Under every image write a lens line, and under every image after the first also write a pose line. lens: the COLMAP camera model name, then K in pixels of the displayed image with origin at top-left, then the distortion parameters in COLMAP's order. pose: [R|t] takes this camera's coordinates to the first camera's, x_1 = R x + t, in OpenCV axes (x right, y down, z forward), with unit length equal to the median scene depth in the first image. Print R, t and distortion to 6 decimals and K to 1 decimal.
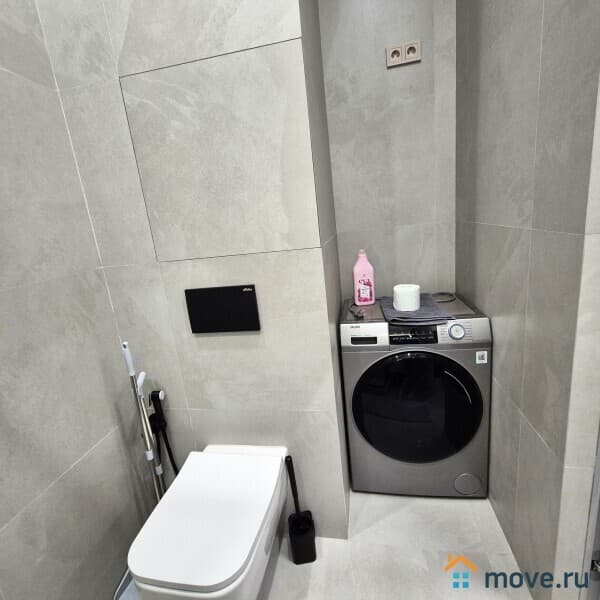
lens RADIAL K [[329.3, 0, 298.7], [0, 329.3, 296.5], [0, 0, 1]] dist [0.003175, -0.000416]
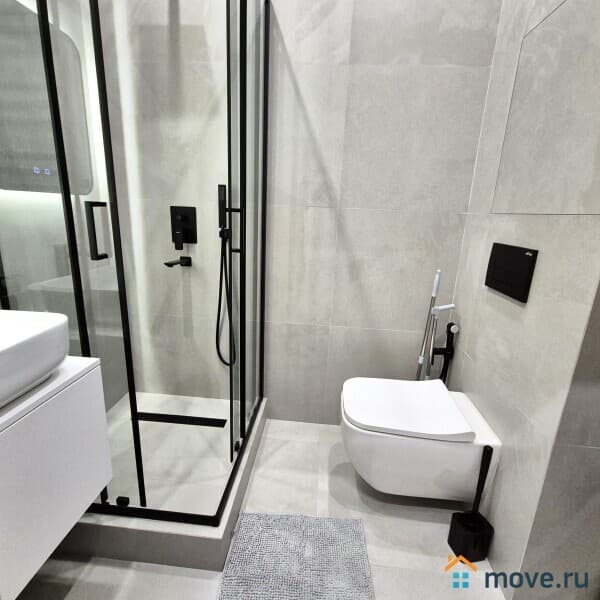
lens RADIAL K [[329.3, 0, 298.7], [0, 329.3, 296.5], [0, 0, 1]] dist [0.003175, -0.000416]
pose [[0.091616, 0.358434, -0.929049, 0.636271], [-0.281052, 0.904349, 0.321189, -0.027415], [0.955310, 0.231685, 0.183592, 0.253933]]
